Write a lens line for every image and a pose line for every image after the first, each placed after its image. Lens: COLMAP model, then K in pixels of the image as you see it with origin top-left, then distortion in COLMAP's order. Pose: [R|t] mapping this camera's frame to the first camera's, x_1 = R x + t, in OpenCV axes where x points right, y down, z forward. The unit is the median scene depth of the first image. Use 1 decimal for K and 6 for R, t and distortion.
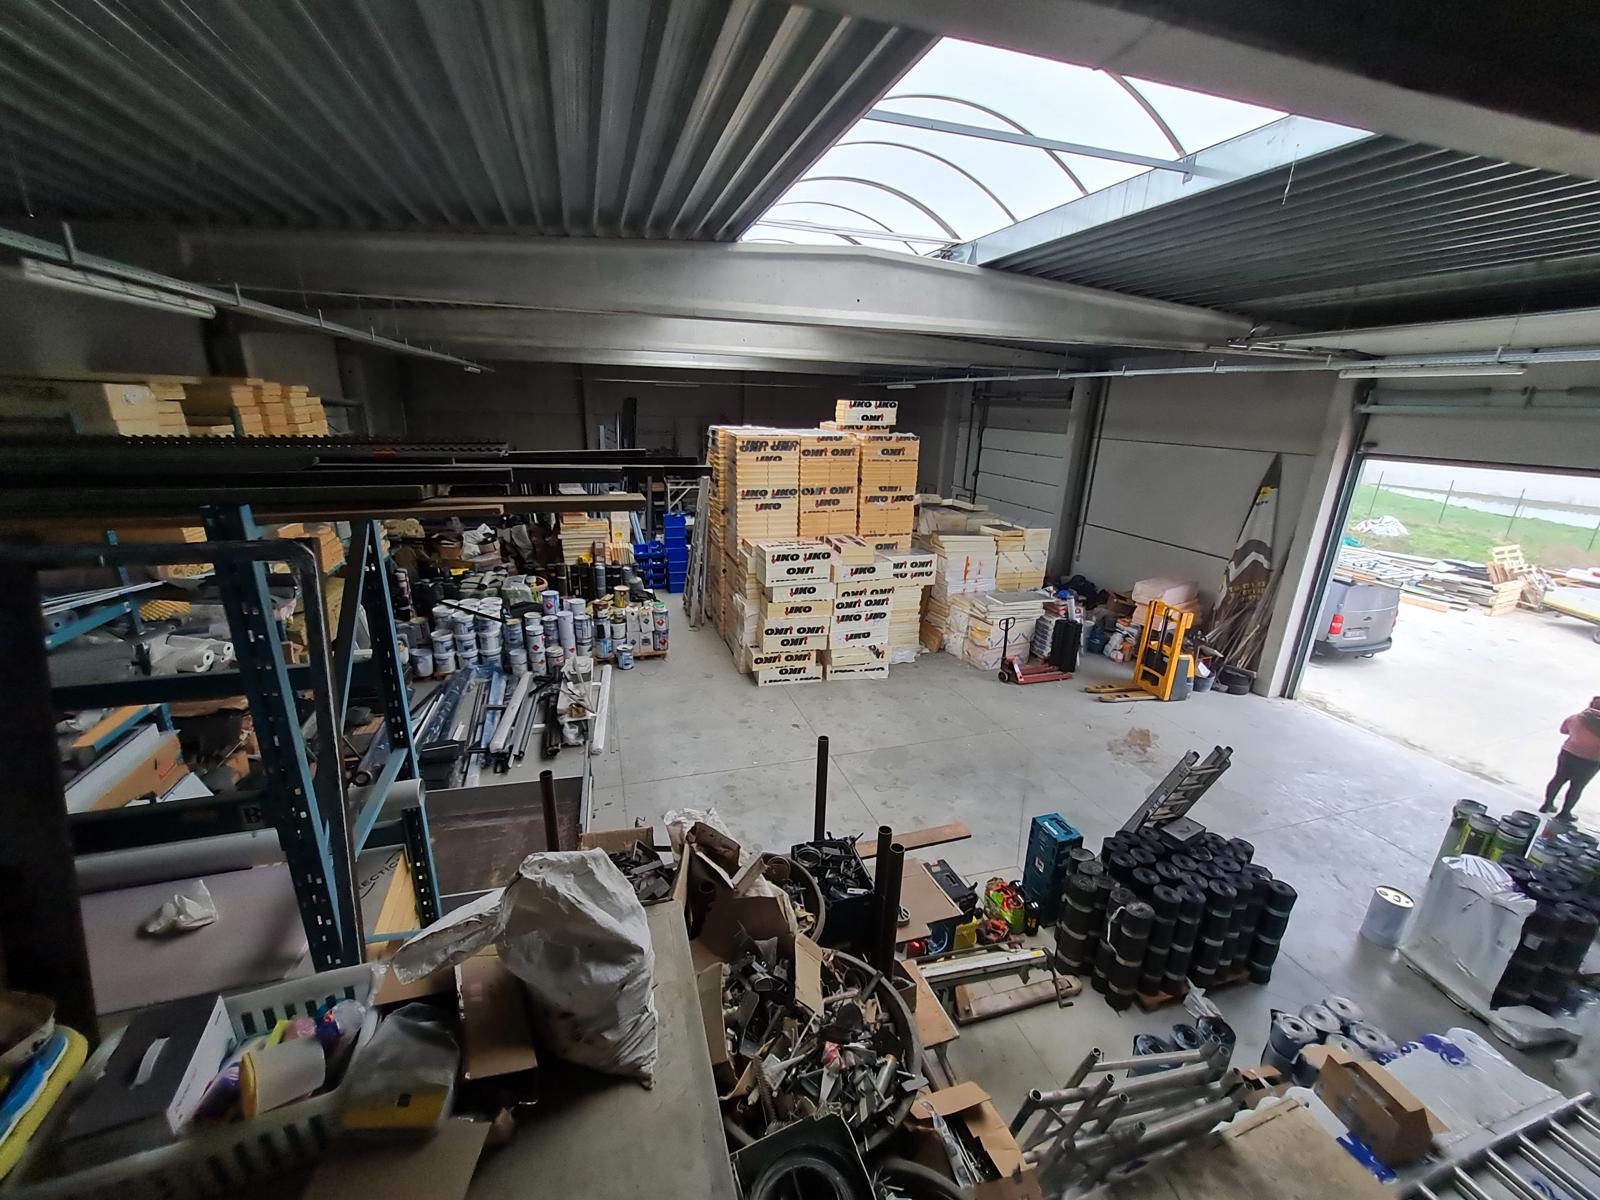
lens RADIAL K [[628.4, 0, 798.1], [0, 628.4, 600.7], [0, 0, 1]] dist [0.001068, -0.000220]
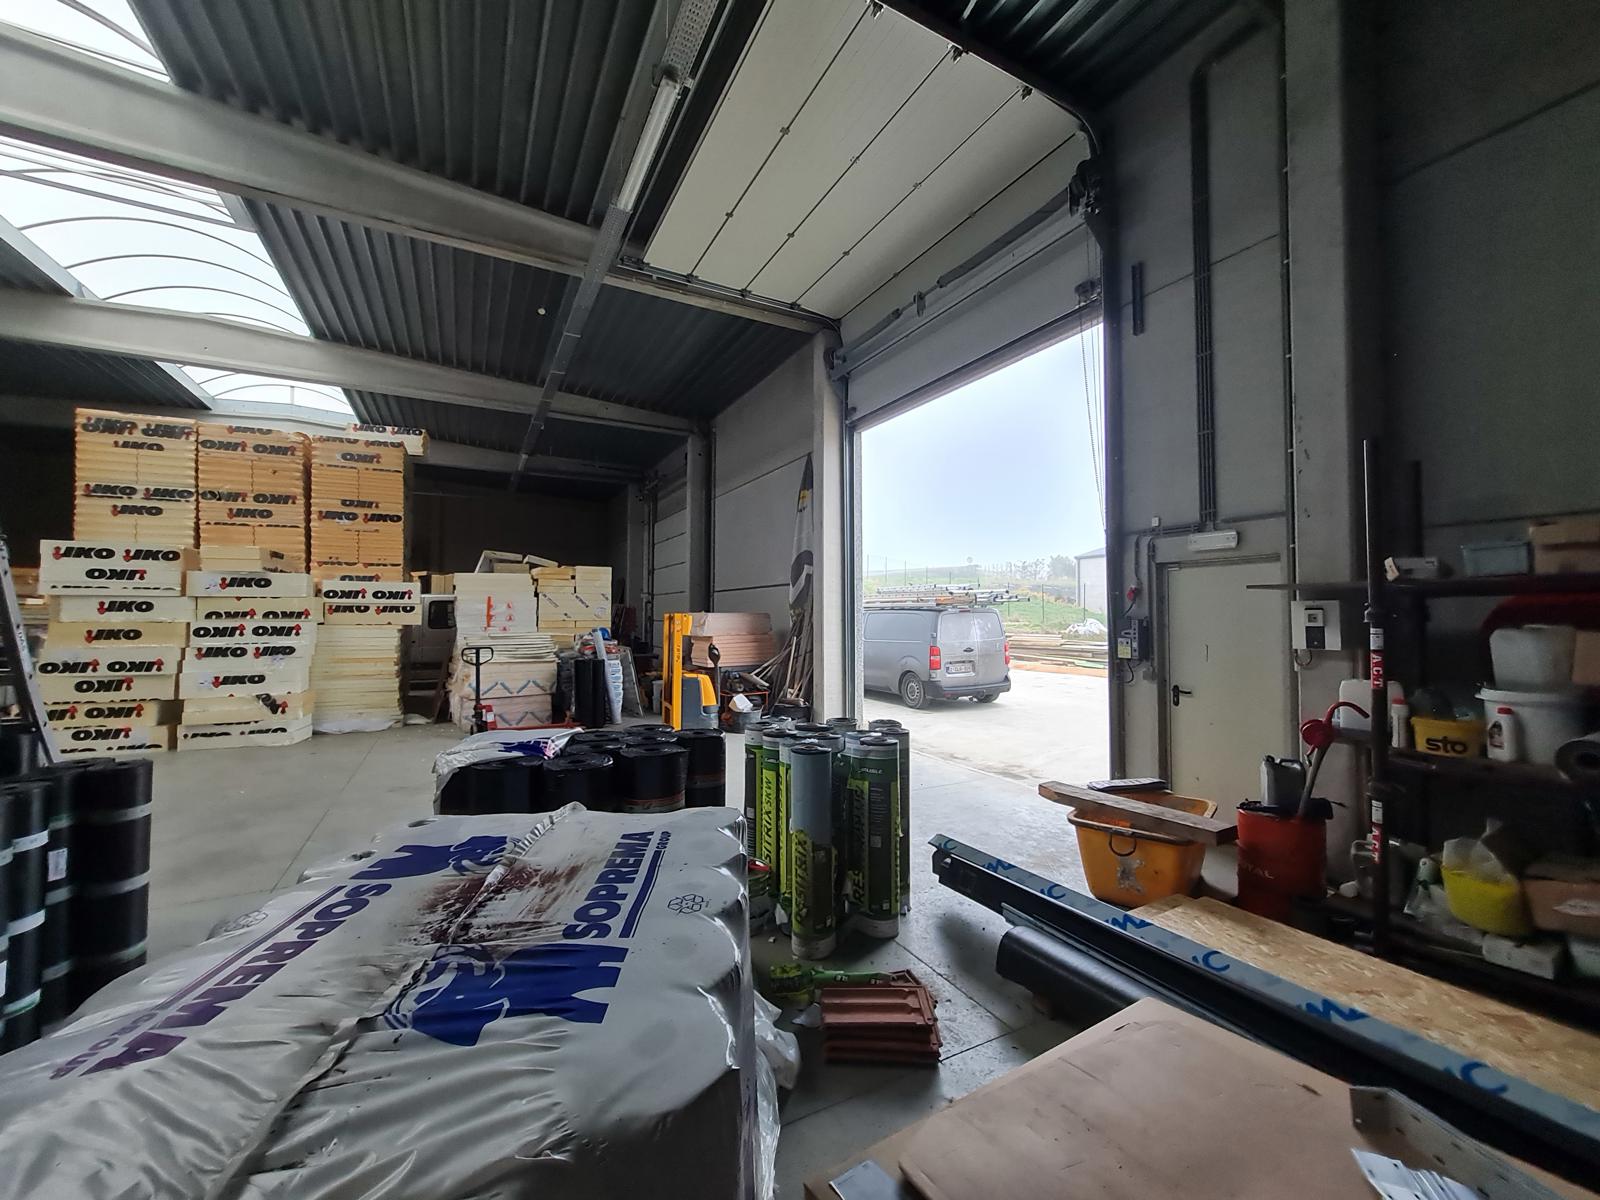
lens RADIAL K [[628.4, 0, 794.8], [0, 628.4, 597.0], [0, 0, 1]] dist [0.001068, -0.000220]
pose [[0.983953, -0.020523, 0.177243, 0.573713], [0.076446, 0.946061, -0.314841, 0.233559], [-0.161221, 0.323338, 0.932448, 0.234691]]
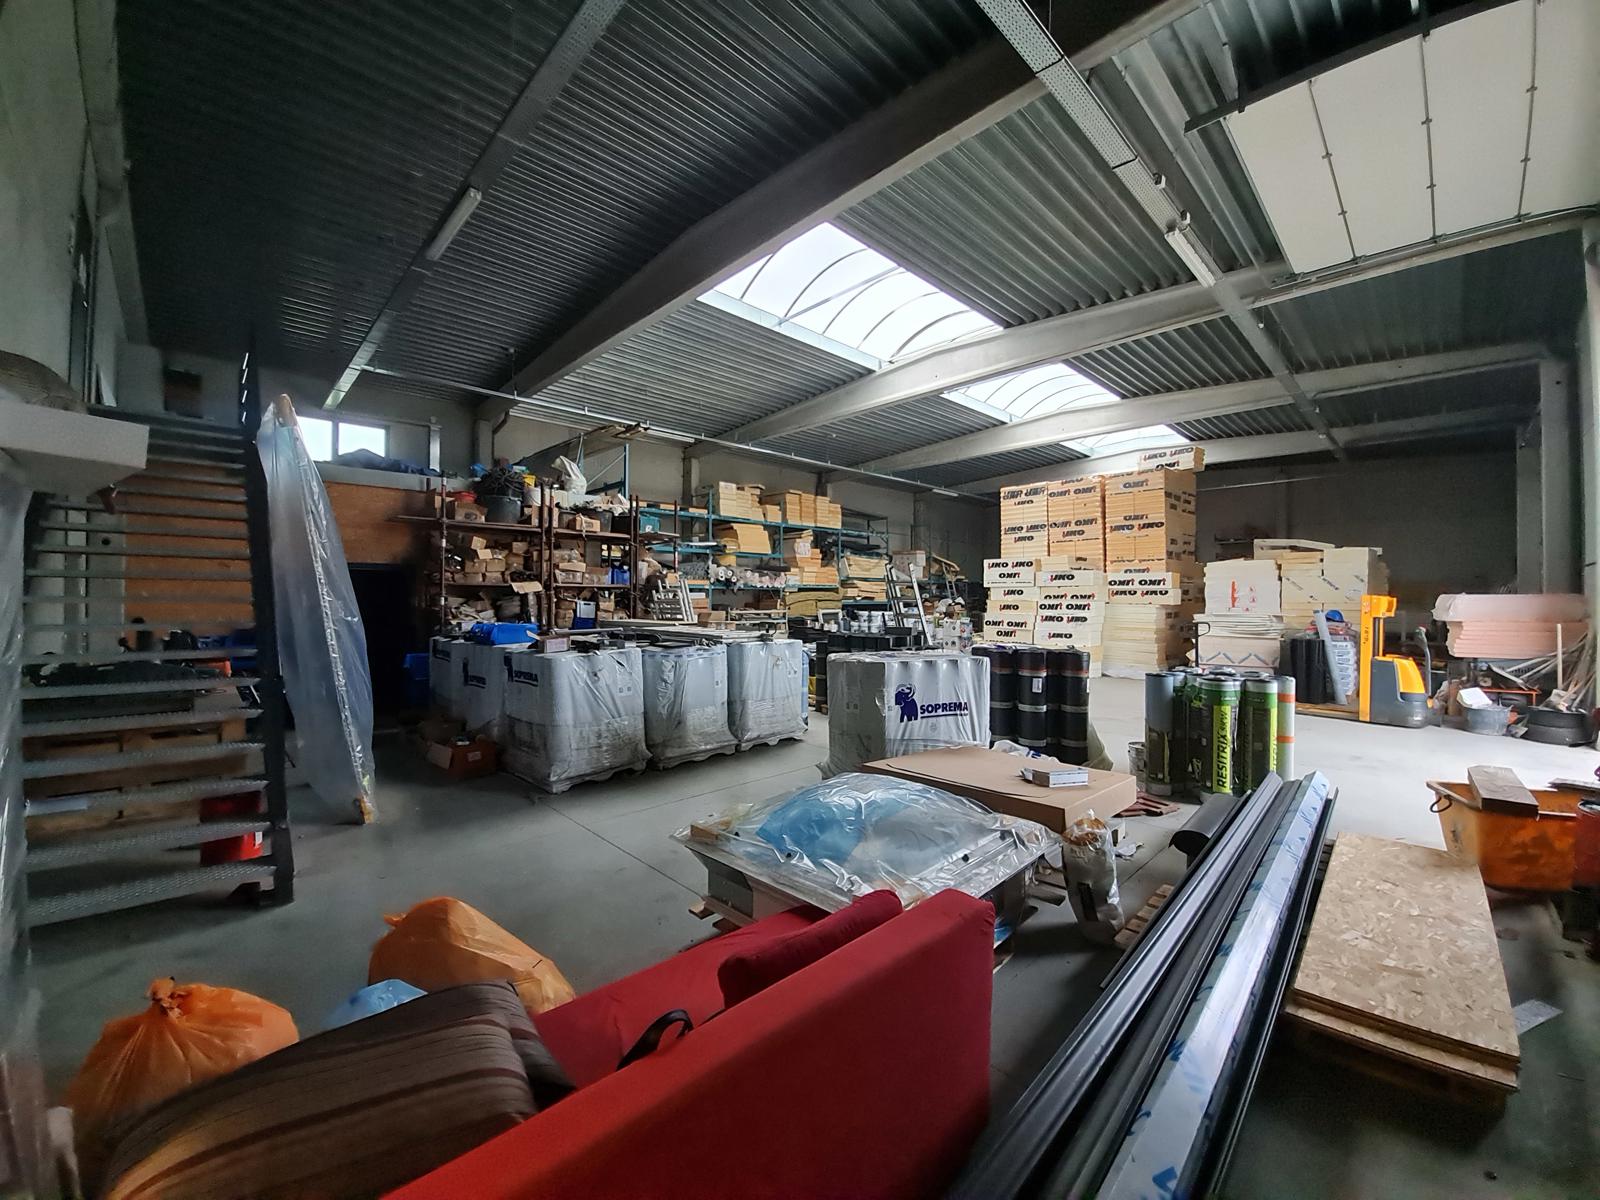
lens RADIAL K [[628.4, 0, 797.2], [0, 628.4, 593.8], [0, 0, 1]] dist [0.001068, -0.000220]
pose [[0.450108, -0.029983, -0.892470, 0.908921], [-0.256507, 0.952974, -0.161383, 0.292571], [0.855340, 0.301565, 0.421251, 0.083298]]
